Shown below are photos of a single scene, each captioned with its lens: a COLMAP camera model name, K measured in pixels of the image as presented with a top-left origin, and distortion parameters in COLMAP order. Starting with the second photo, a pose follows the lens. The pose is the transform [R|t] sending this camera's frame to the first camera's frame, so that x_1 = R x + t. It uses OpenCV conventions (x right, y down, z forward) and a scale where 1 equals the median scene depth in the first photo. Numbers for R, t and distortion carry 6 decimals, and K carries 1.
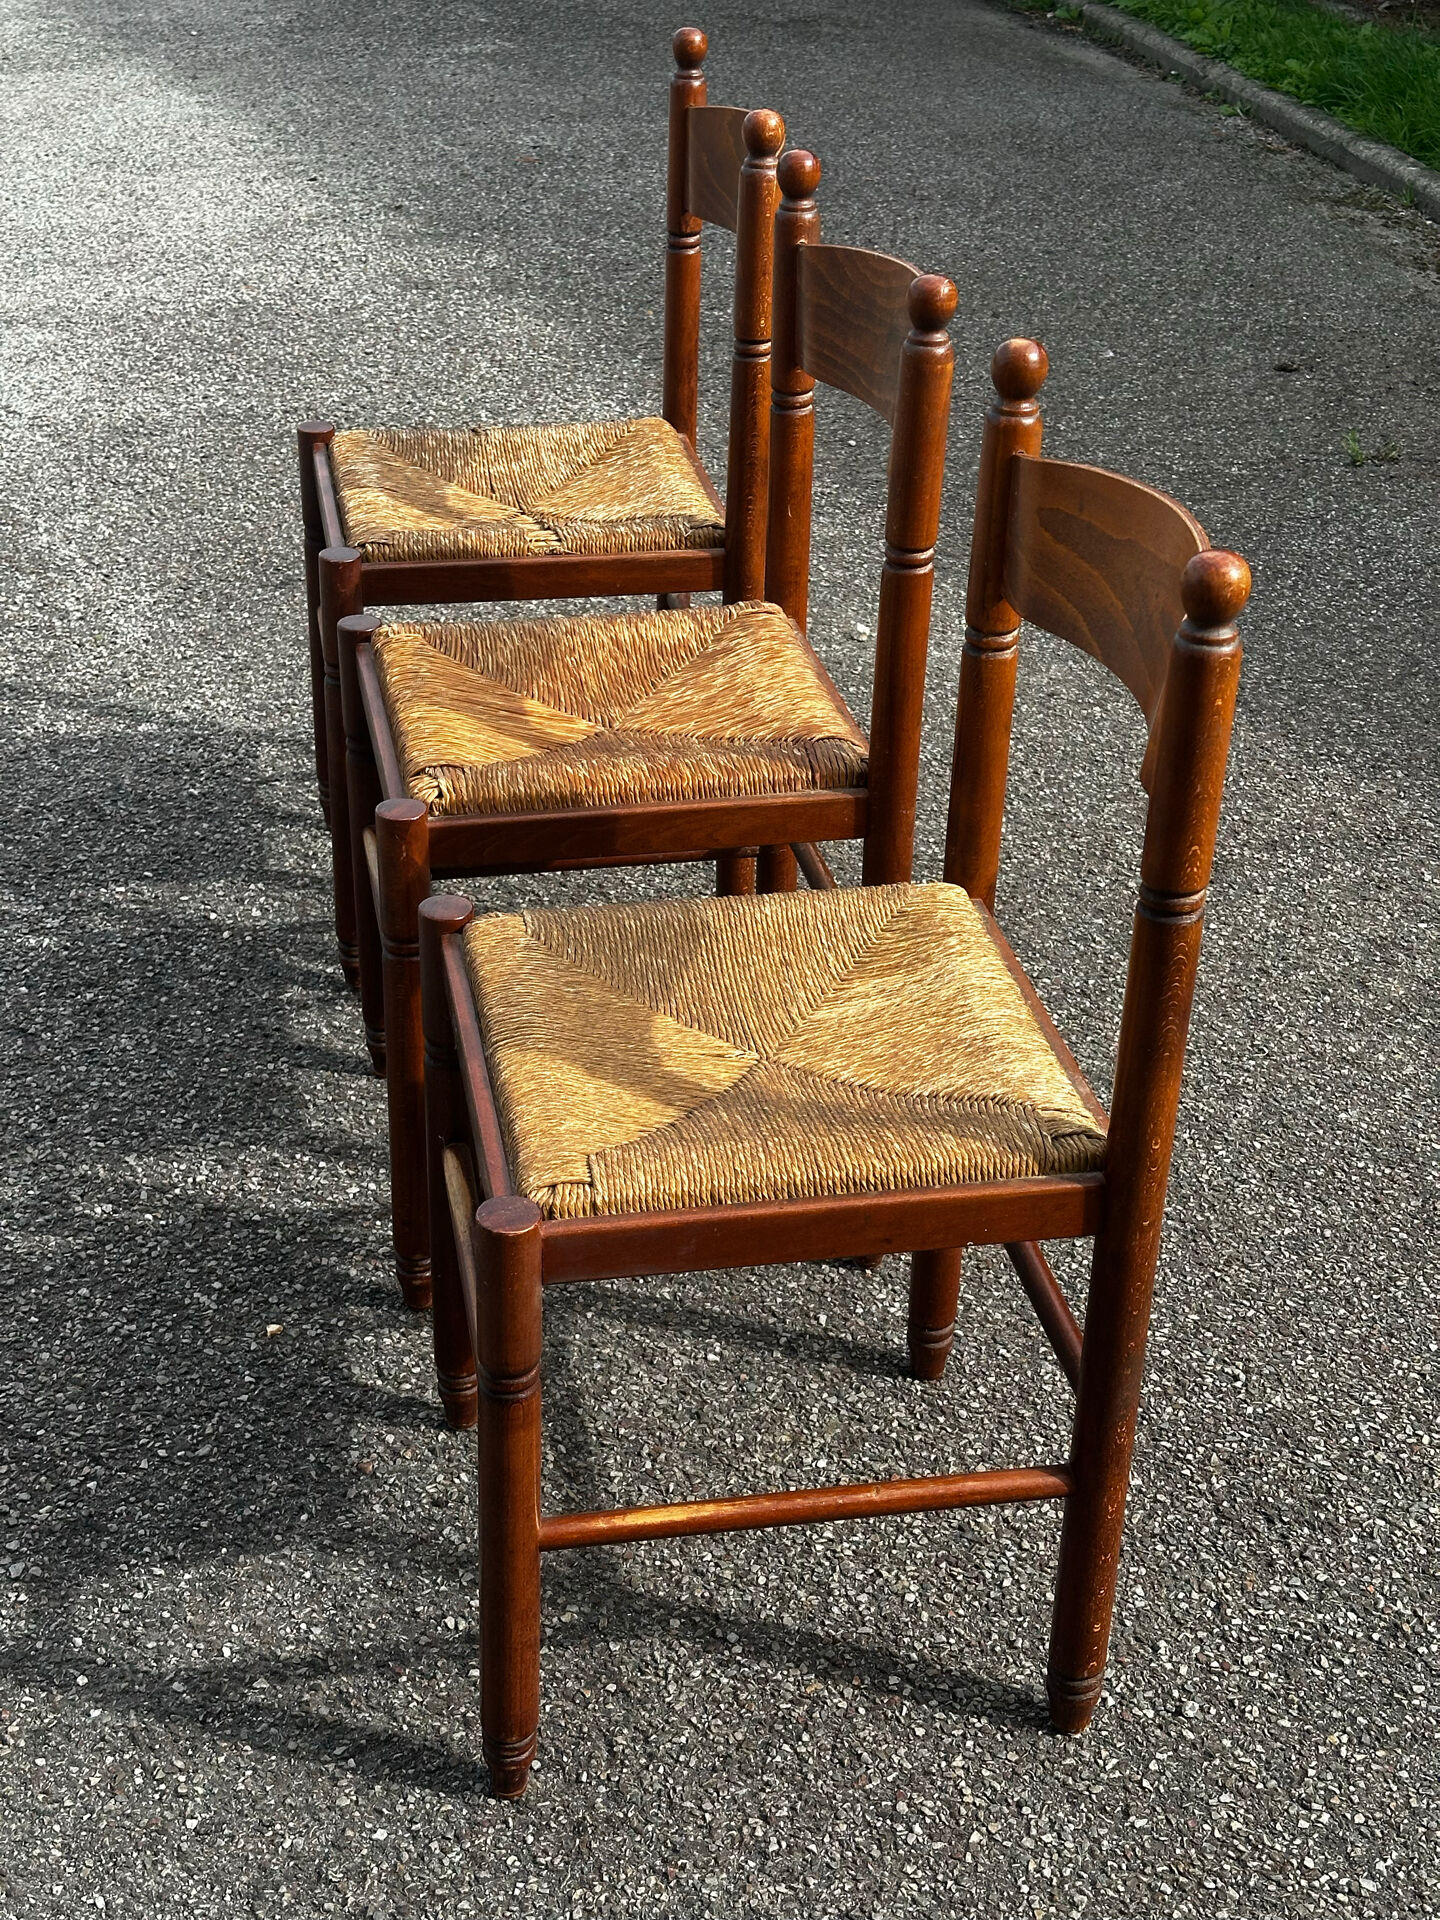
lens RADIAL K [[2688.4, 0, 734.9], [0, 2688.4, 960.6], [0, 0, 1]] dist [0.115185, 0.000000]
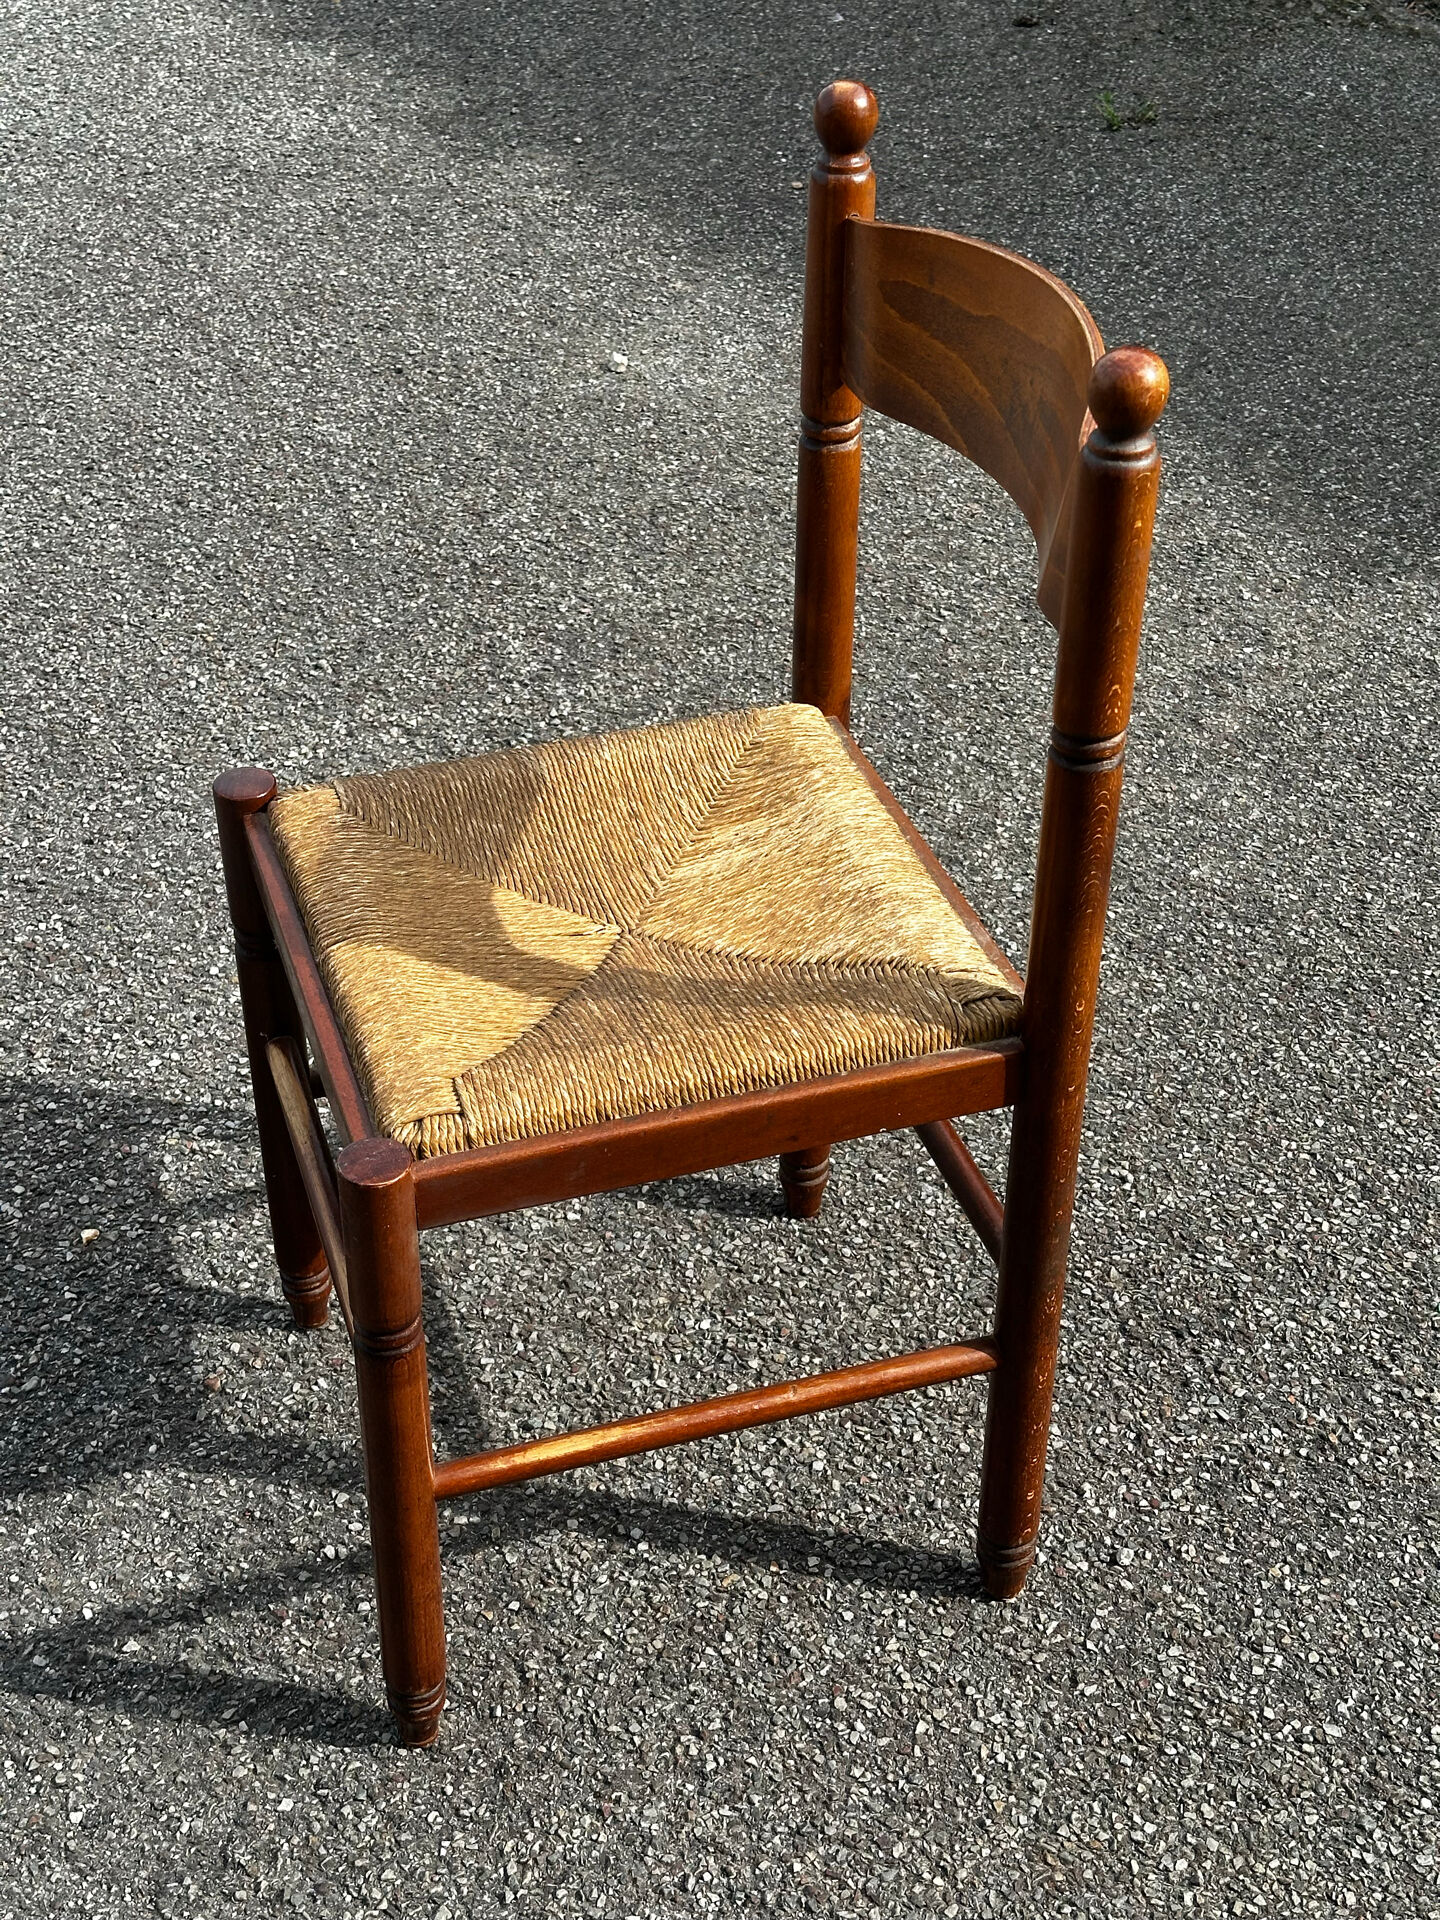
lens RADIAL K [[2688.4, 0, 714.1], [0, 2688.4, 965.0], [0, 0, 1]] dist [0.115185, 0.000000]
pose [[0.991924, -0.094910, 0.084138, -0.034002], [0.083927, 0.988520, 0.125639, -0.058261], [-0.095096, -0.117563, 0.988502, 0.099634]]
